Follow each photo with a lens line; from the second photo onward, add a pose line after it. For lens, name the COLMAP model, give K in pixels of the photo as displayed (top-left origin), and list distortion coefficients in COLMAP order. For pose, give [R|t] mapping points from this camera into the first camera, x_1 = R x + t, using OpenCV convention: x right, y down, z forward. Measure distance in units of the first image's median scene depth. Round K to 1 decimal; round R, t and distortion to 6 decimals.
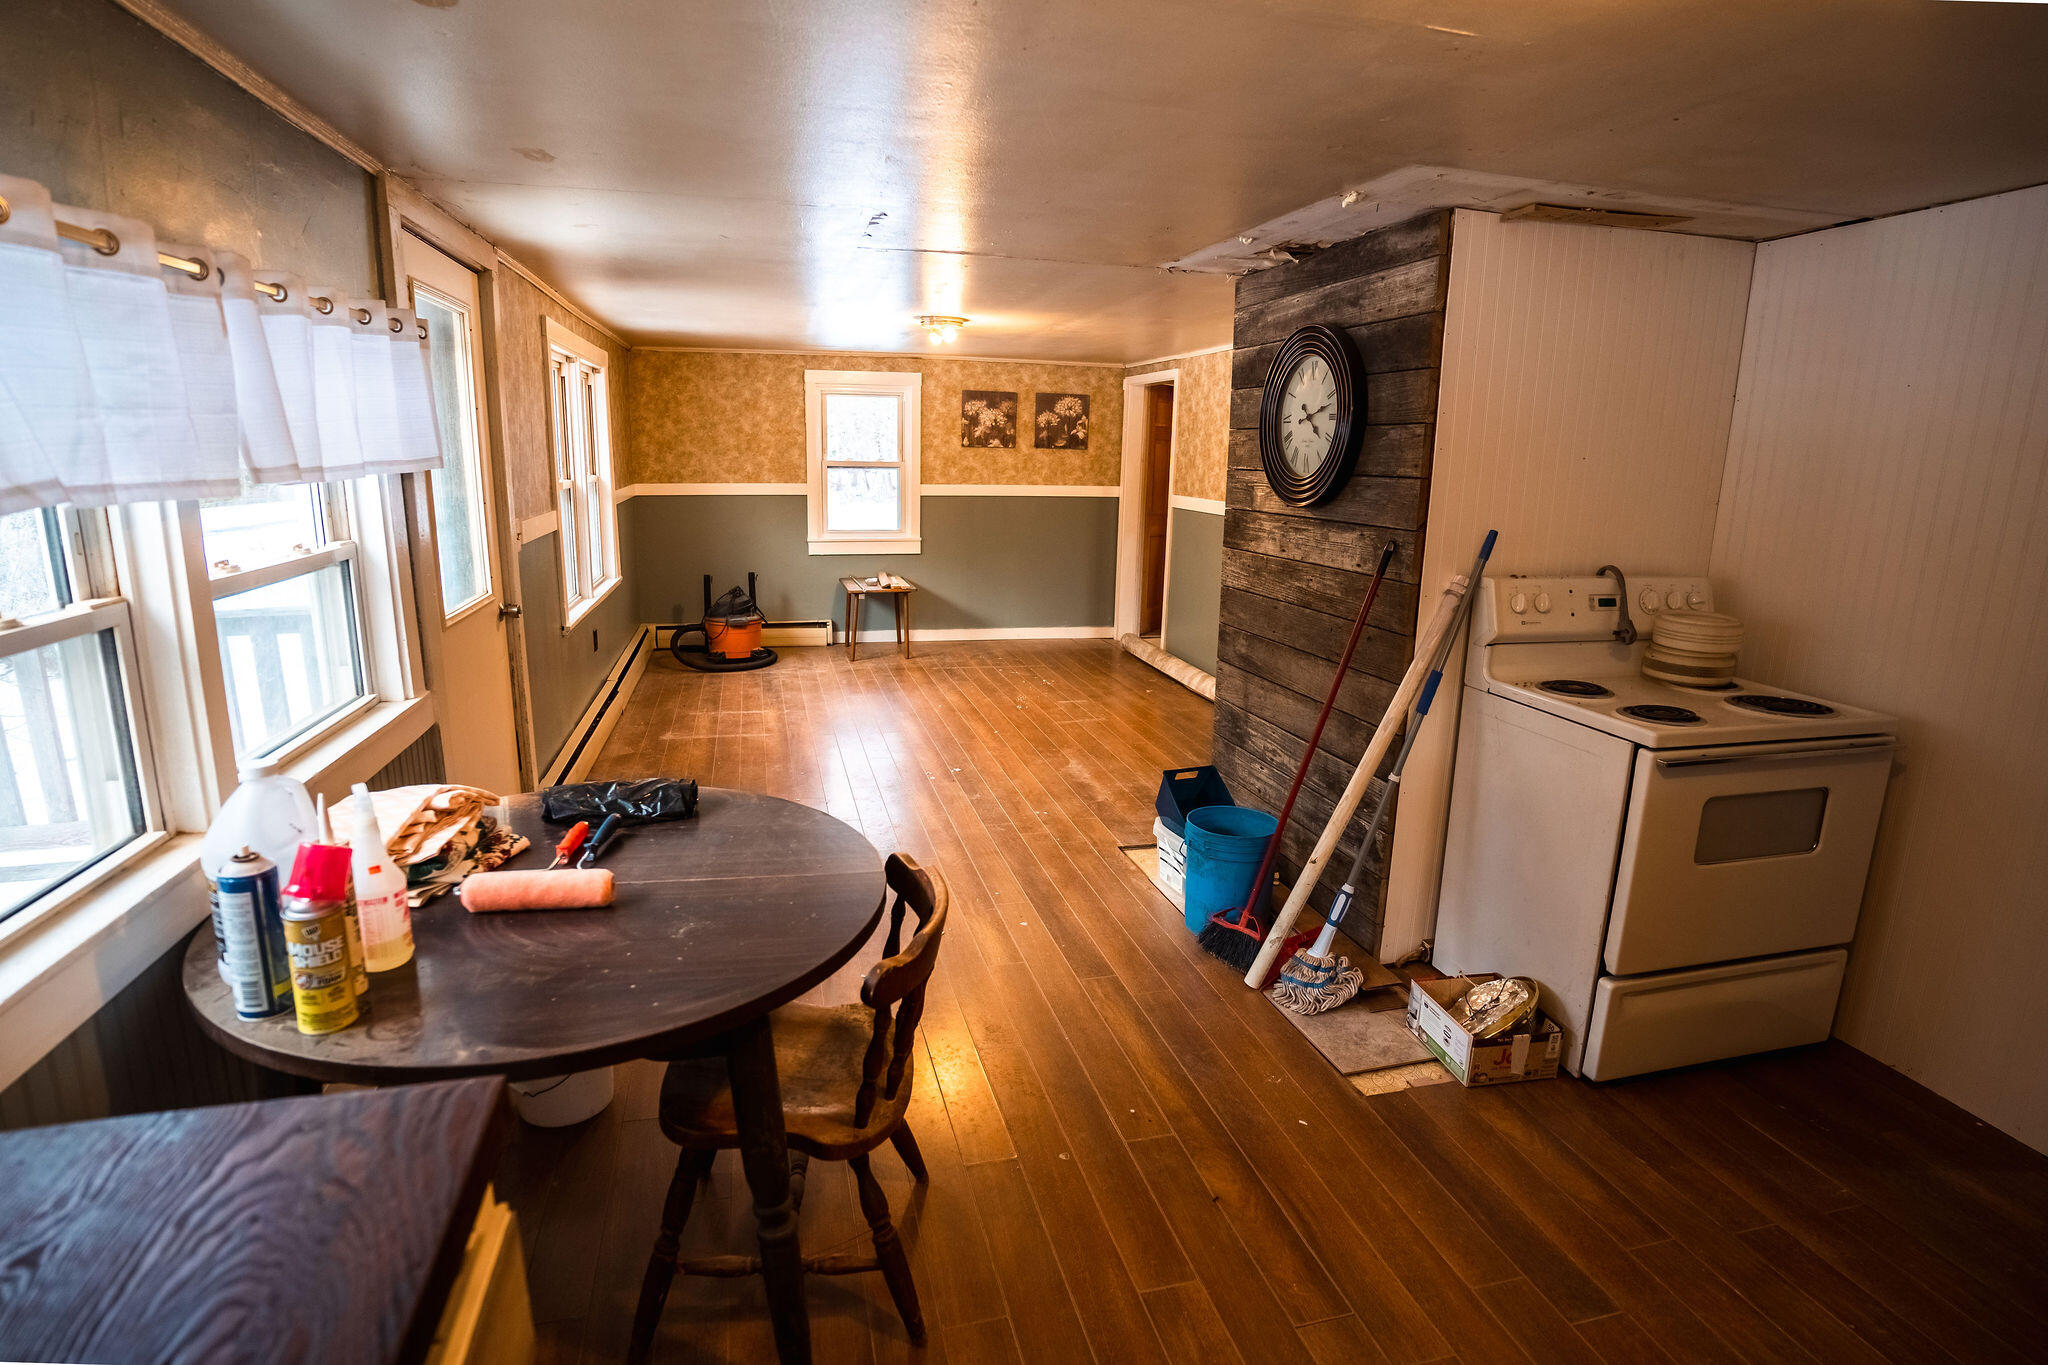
lens RADIAL K [[1012.5, 0, 1016.5], [0, 1012.5, 680.7], [0, 0, 1]] dist [-0.043713, 0.000505]
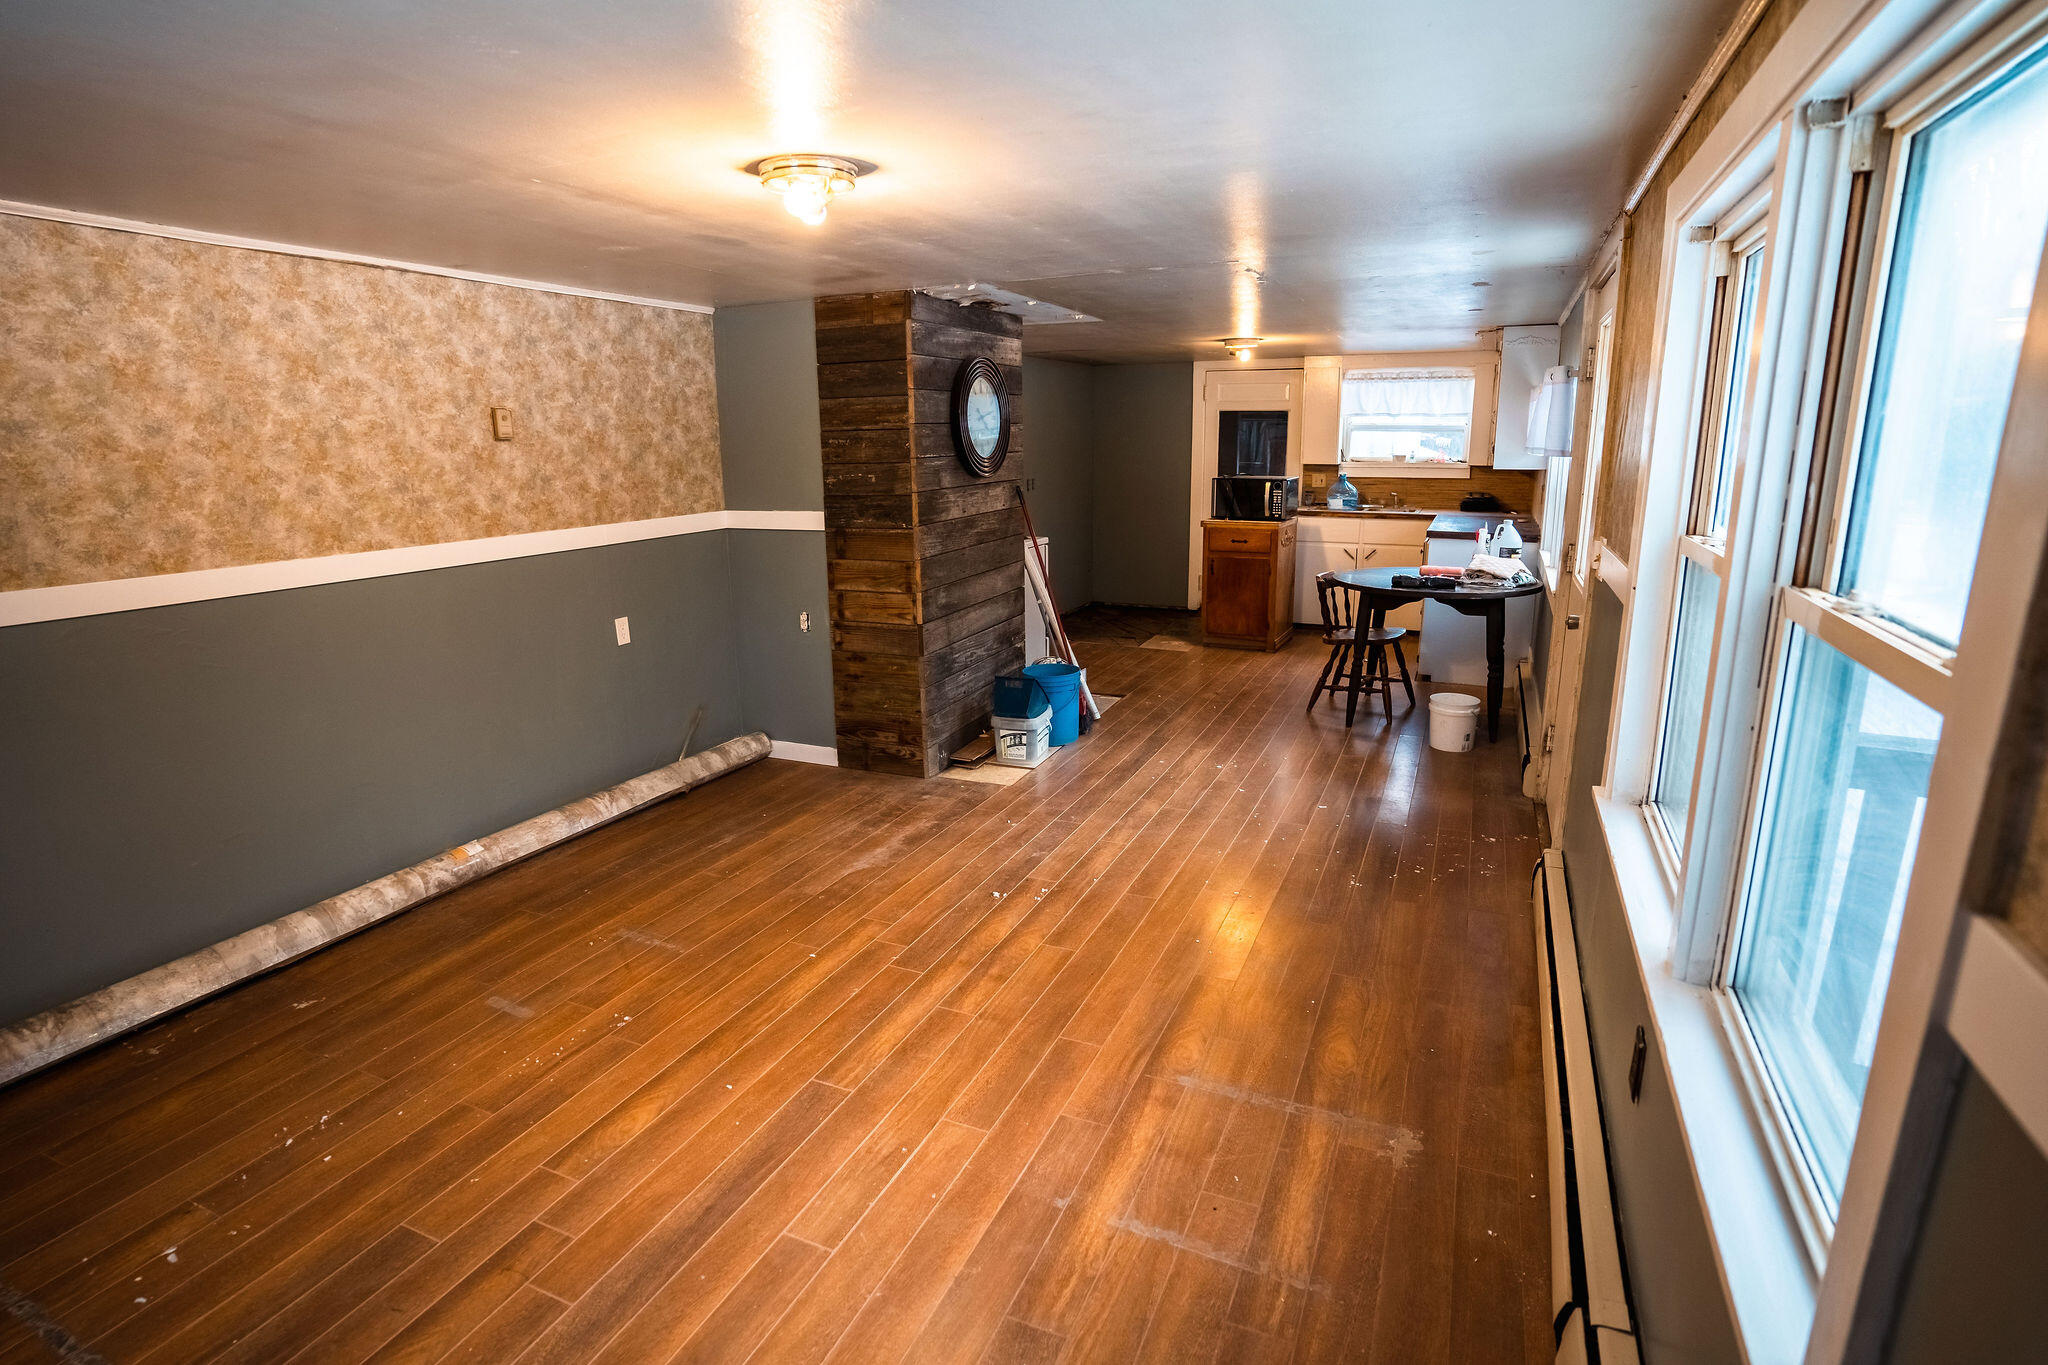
lens RADIAL K [[1012.5, 0, 1032.5], [0, 1012.5, 678.8], [0, 0, 1]] dist [-0.043713, 0.000505]
pose [[-0.785242, -0.152214, 0.600188, -0.519214], [0.137331, 0.902358, 0.408522, -0.363380], [-0.603767, 0.403214, -0.687666, 1.515394]]
